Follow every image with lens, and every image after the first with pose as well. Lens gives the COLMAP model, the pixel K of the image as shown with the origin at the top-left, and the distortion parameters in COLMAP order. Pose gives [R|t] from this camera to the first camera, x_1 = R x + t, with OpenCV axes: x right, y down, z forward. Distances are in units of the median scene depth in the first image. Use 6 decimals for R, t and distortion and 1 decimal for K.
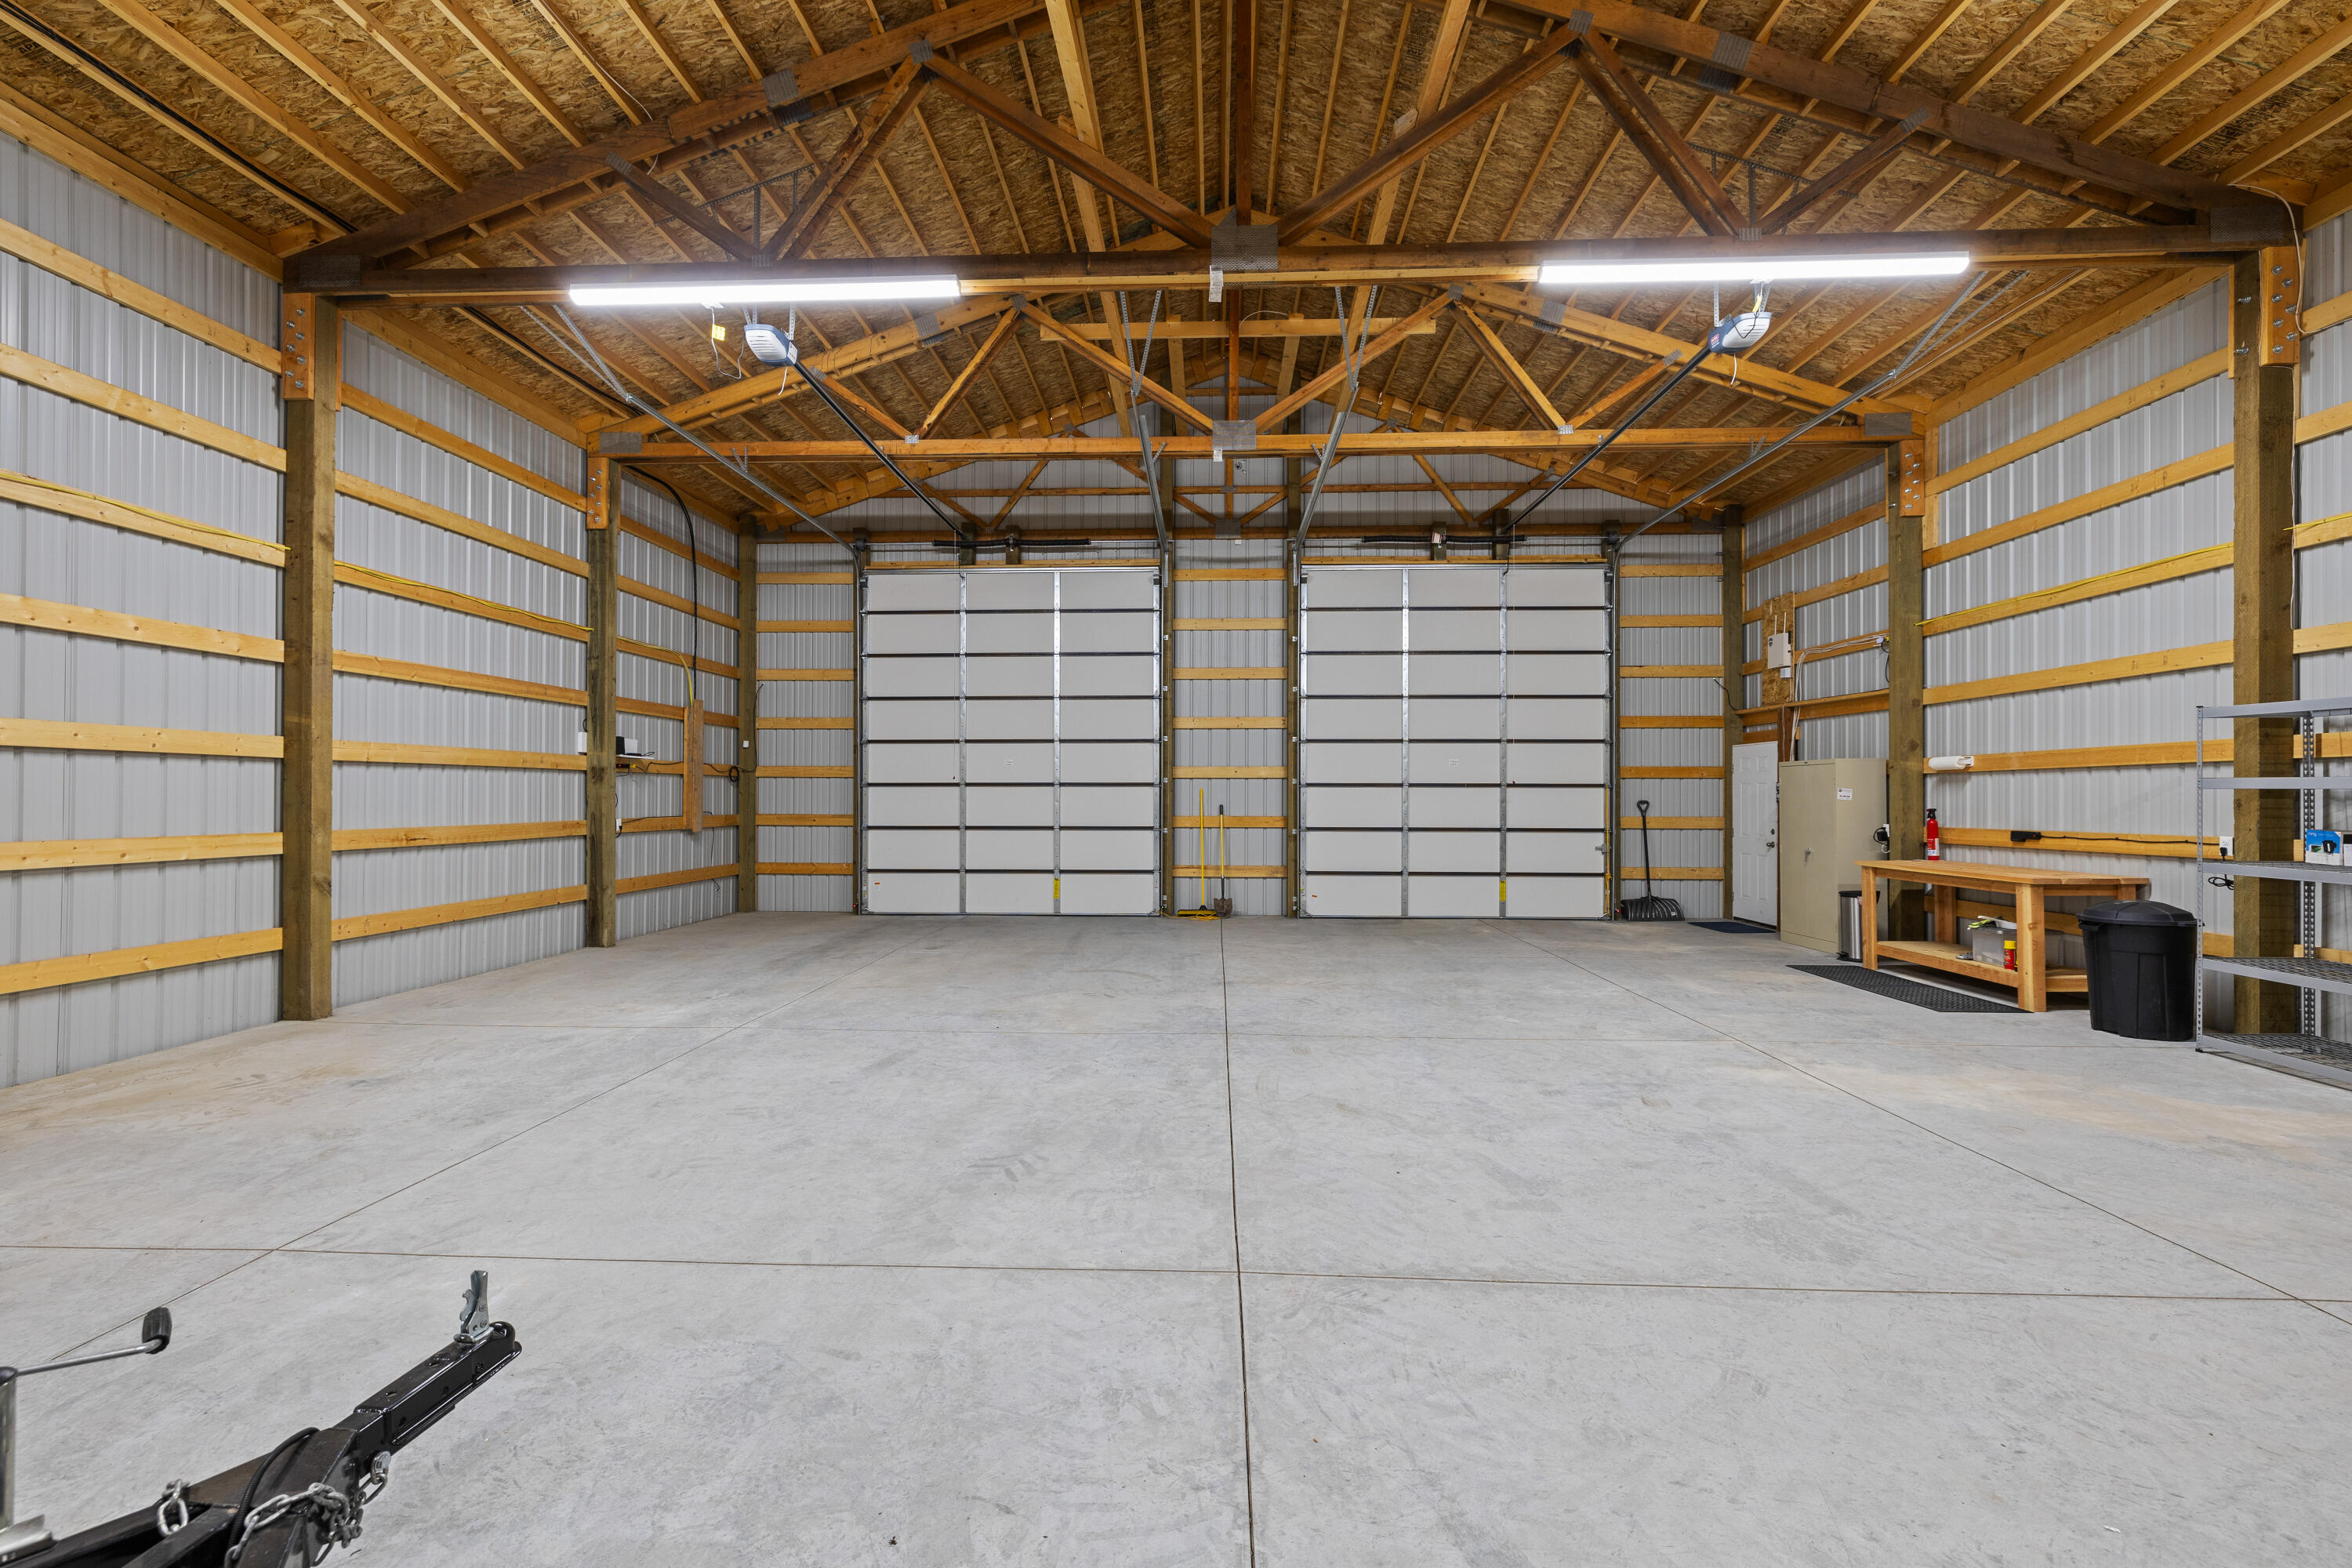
lens RADIAL K [[1010.0, 0, 1160.9], [0, 1010.0, 794.3], [0, 0, 1]] dist [0.000725, 0.000303]
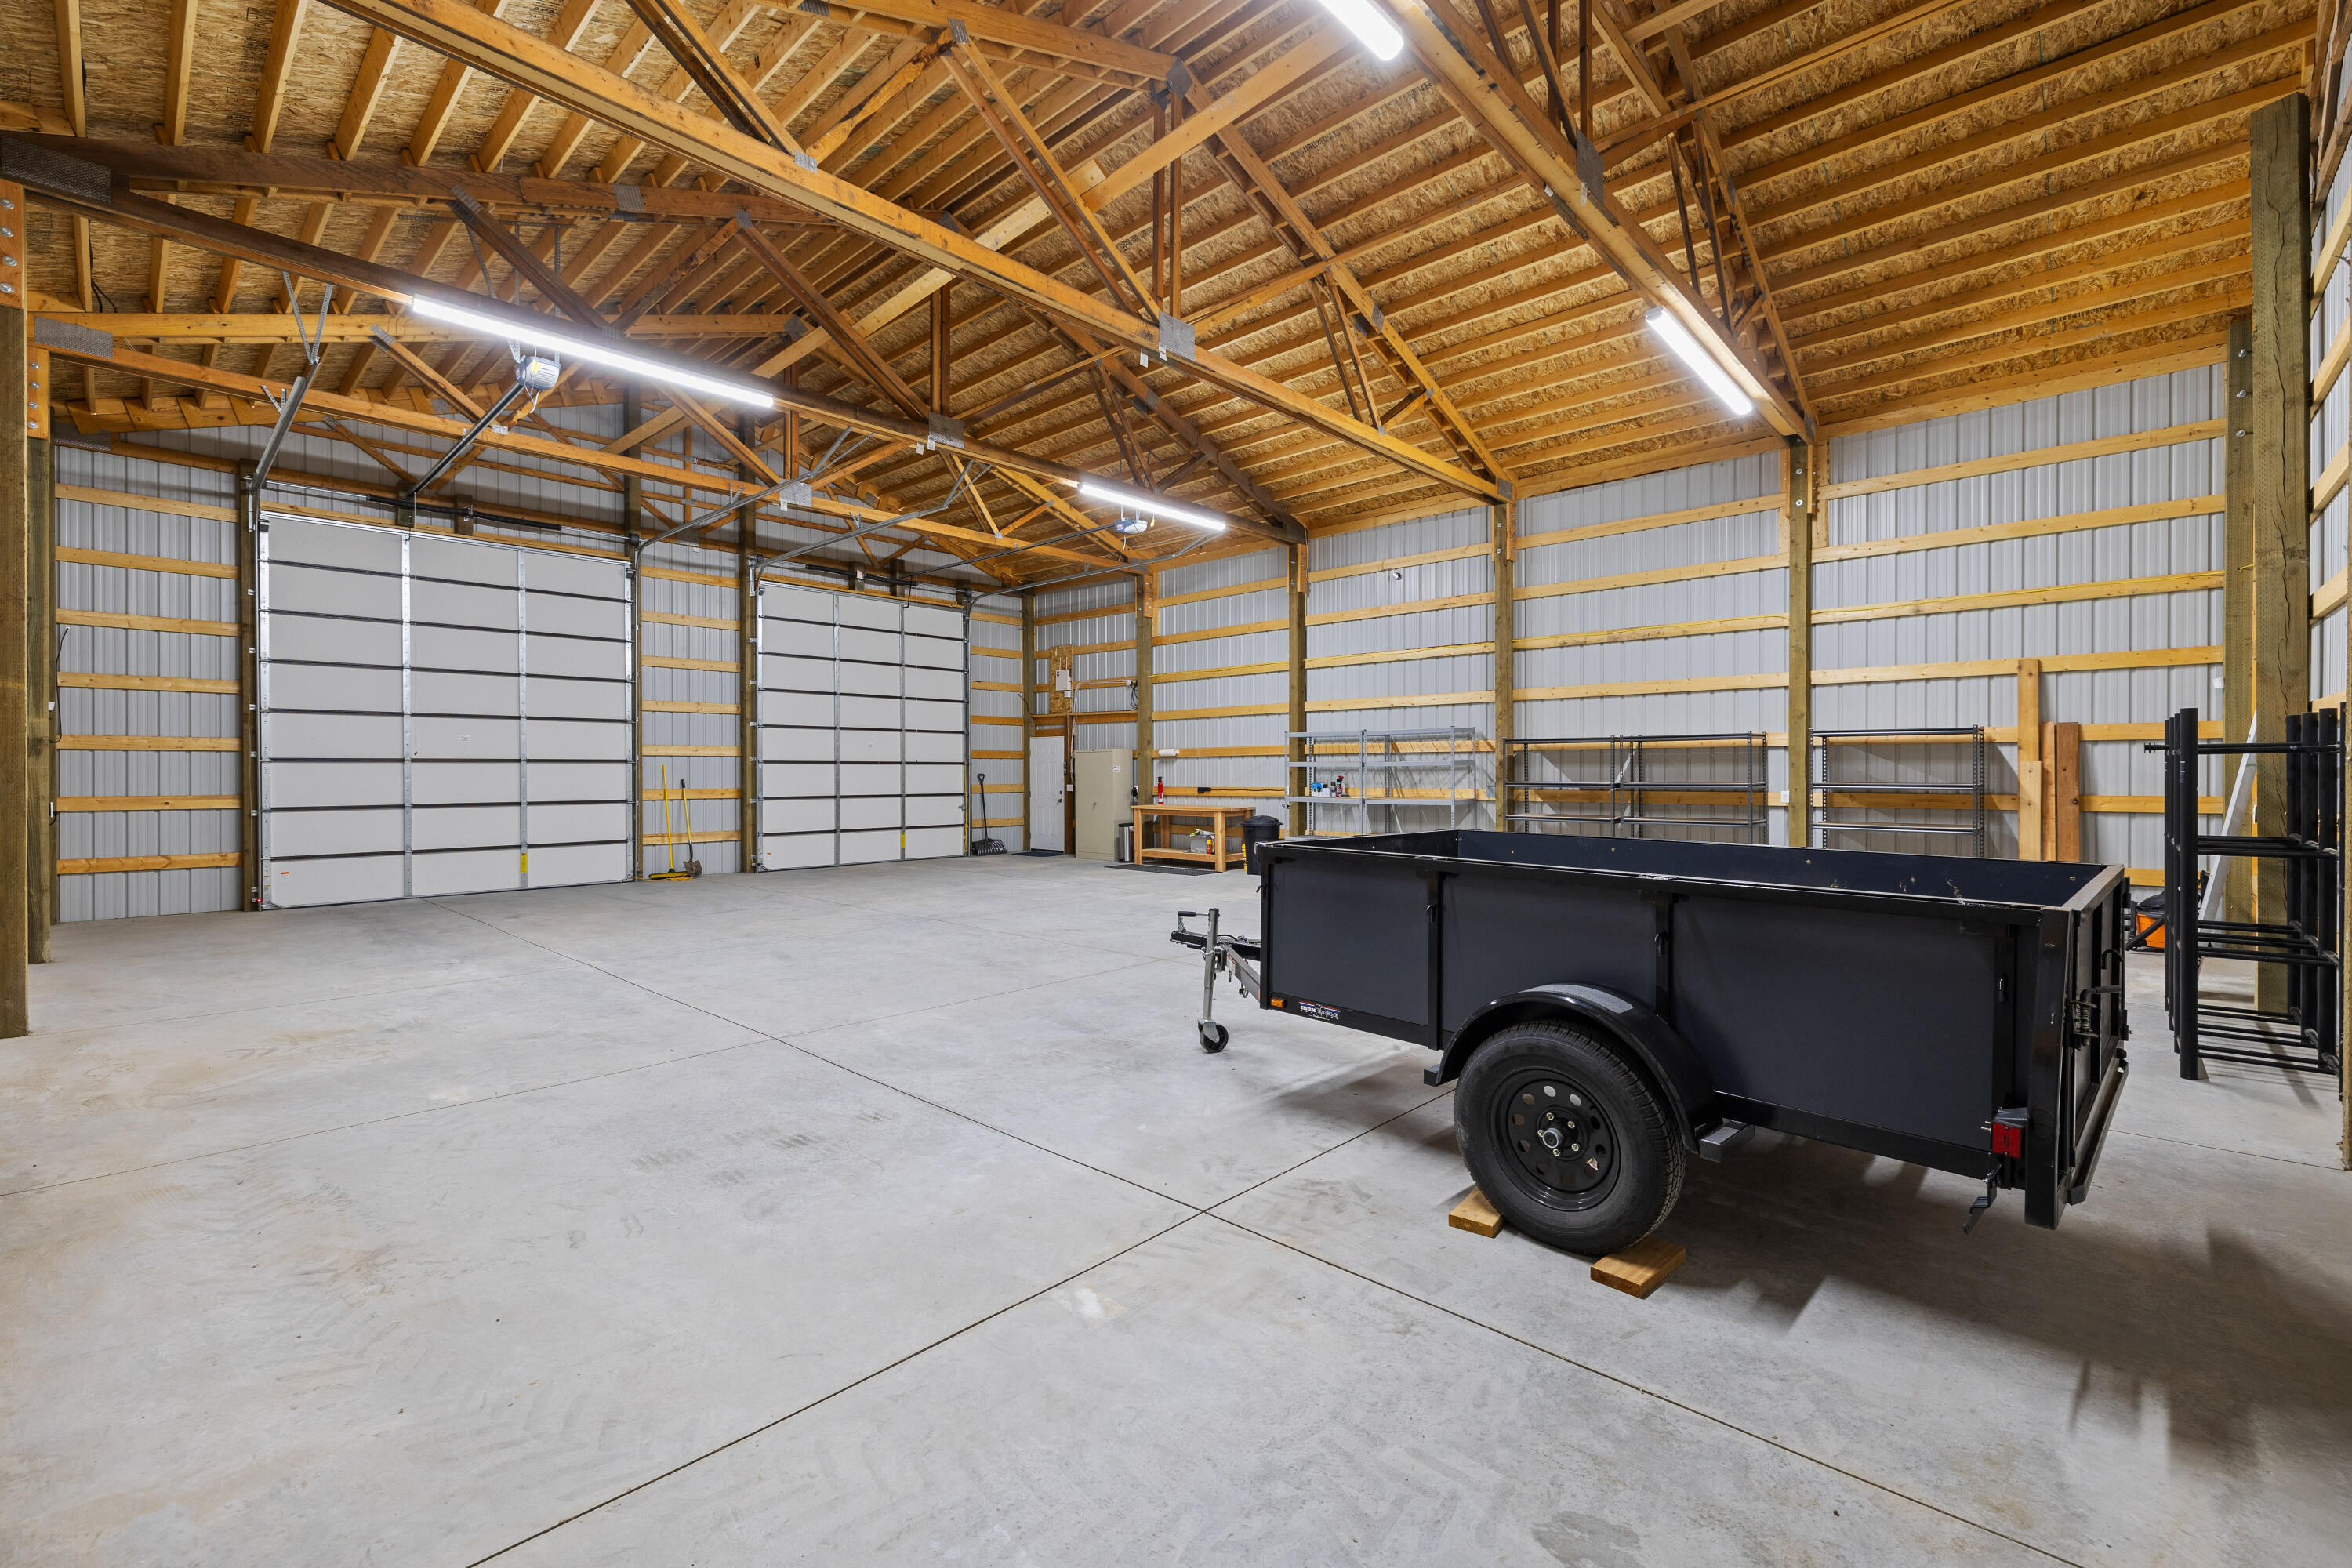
lens RADIAL K [[1010.0, 0, 1194.8], [0, 1010.0, 771.7], [0, 0, 1]] dist [0.000725, 0.000303]
pose [[0.630303, -0.003692, 0.776341, -0.470134], [0.001963, 0.999993, 0.003162, -0.000477], [-0.776347, -0.000469, 0.630306, -0.165314]]
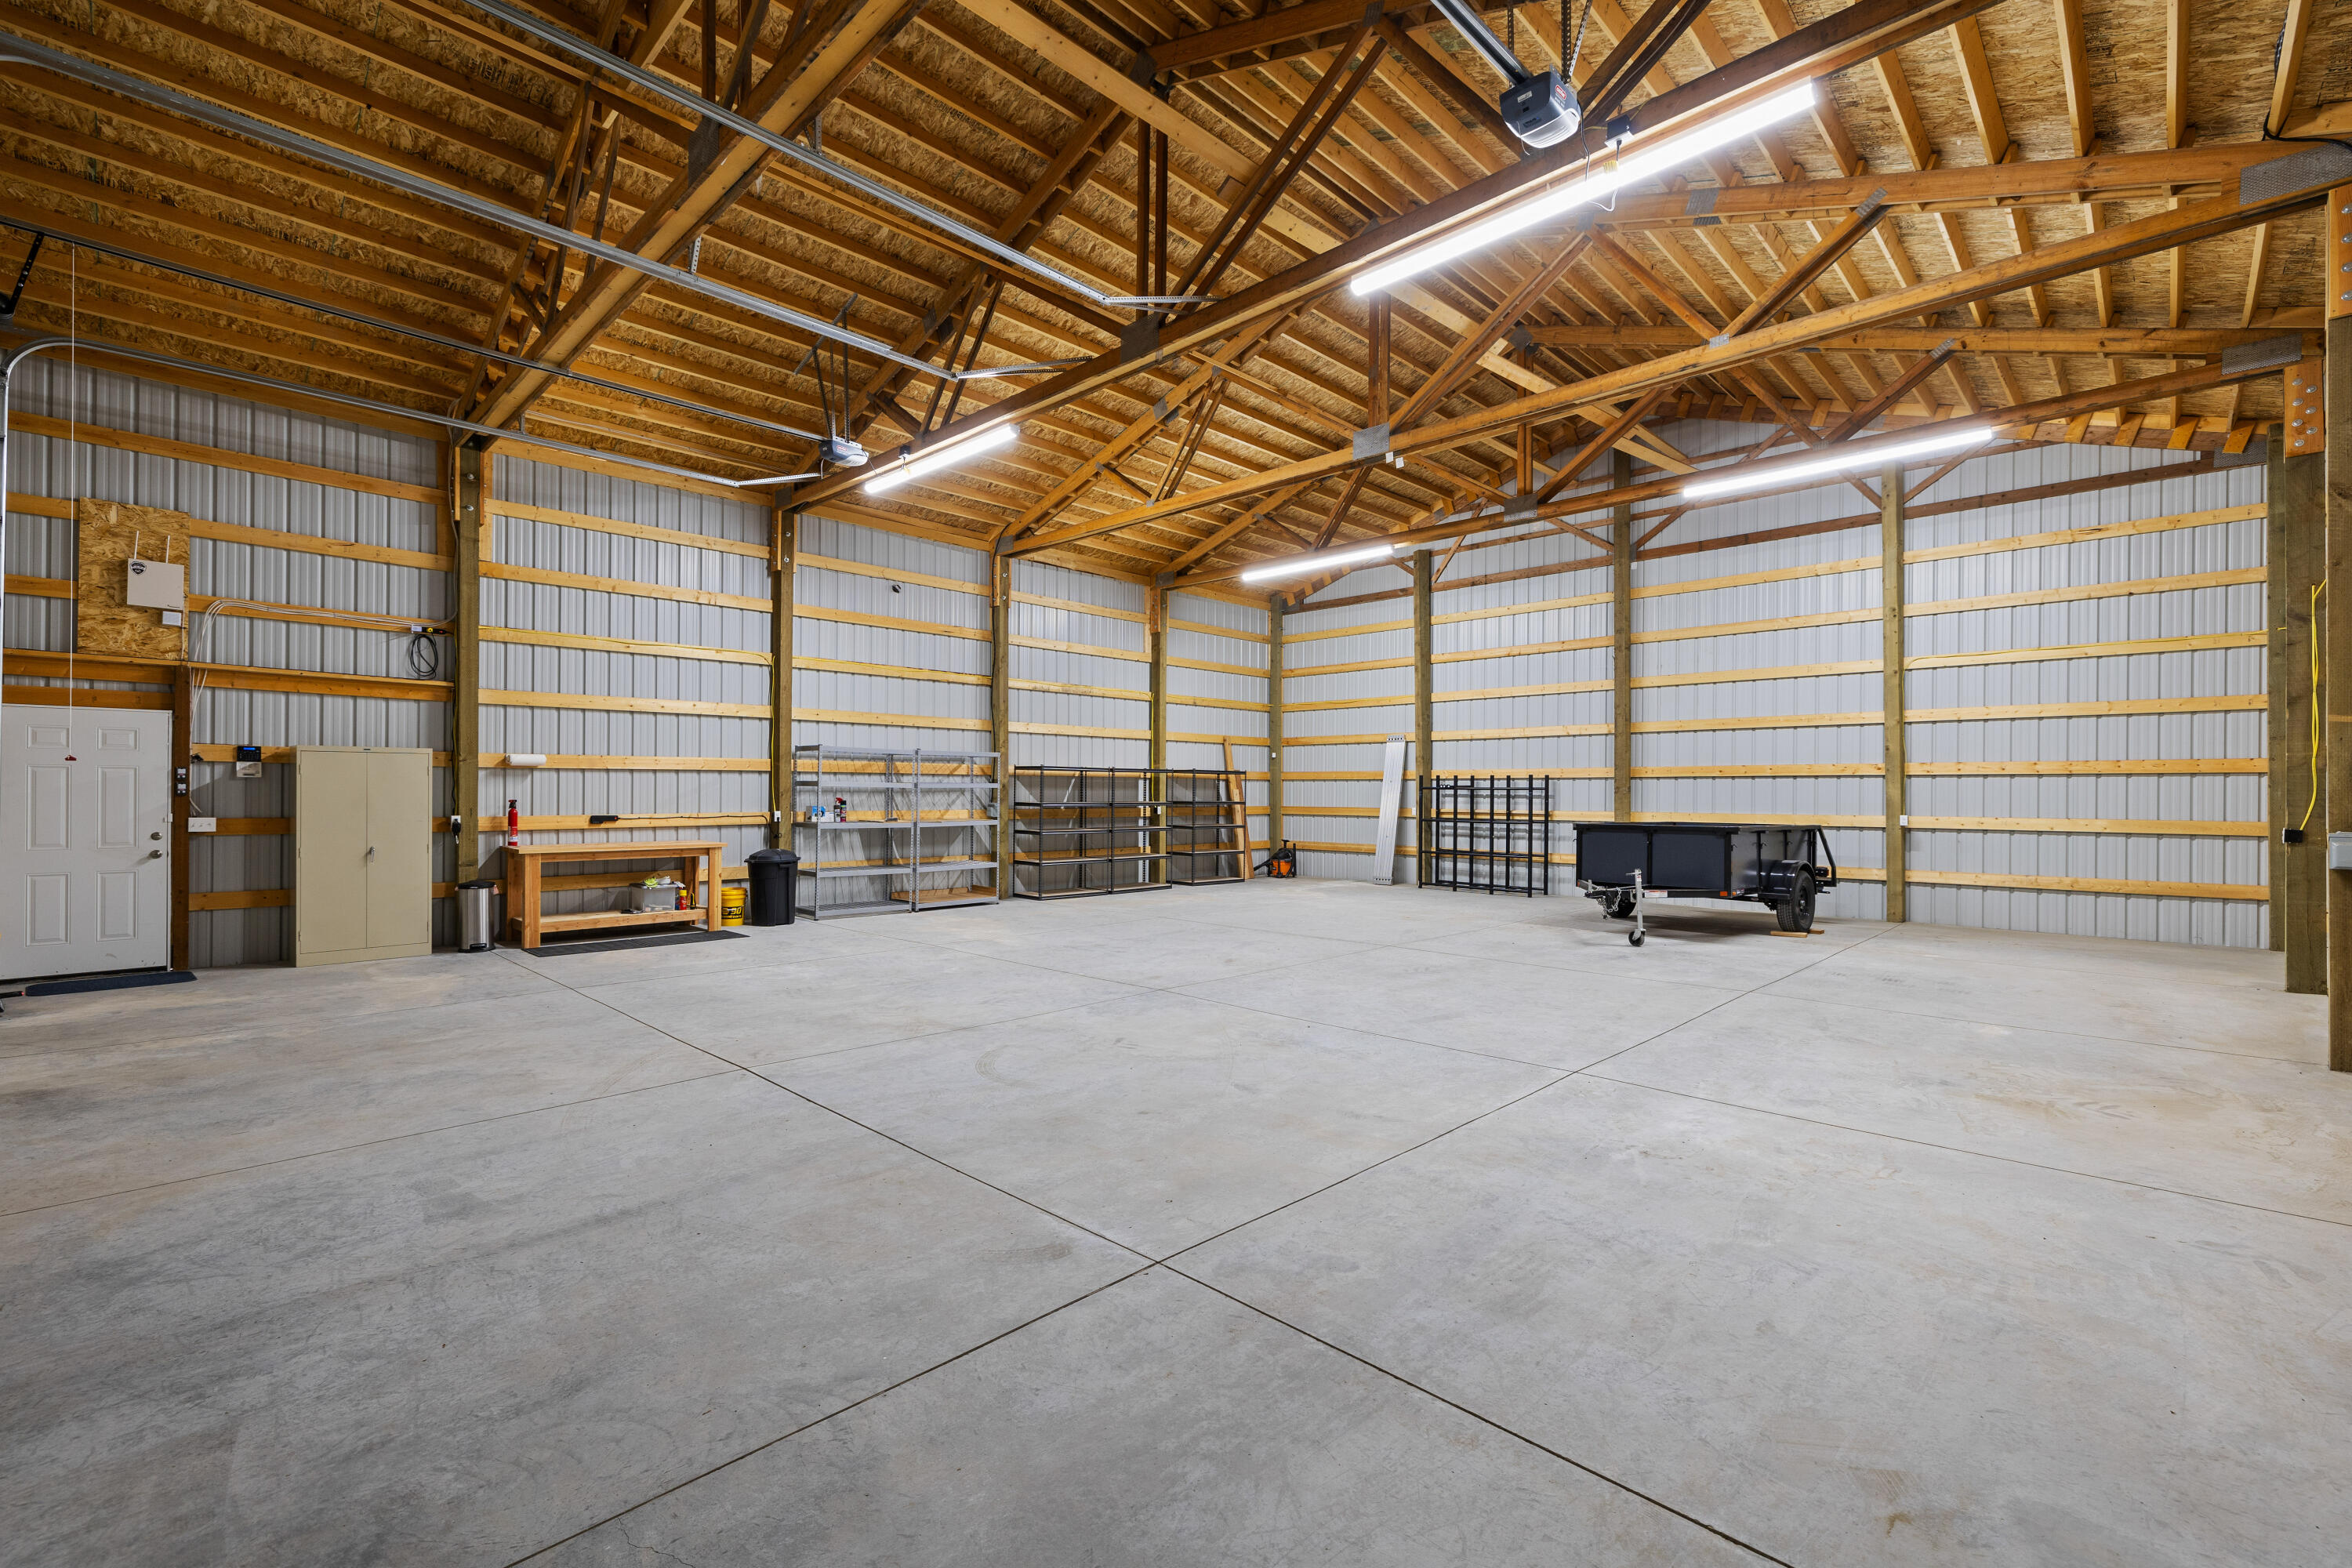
lens RADIAL K [[1010.0, 0, 1165.0], [0, 1010.0, 786.5], [0, 0, 1]] dist [0.000725, 0.000303]
pose [[-0.747438, -0.008956, 0.664271, -0.375541], [-0.012621, 0.999920, -0.000719, -0.006607], [-0.664211, -0.008921, -0.747491, 0.983998]]
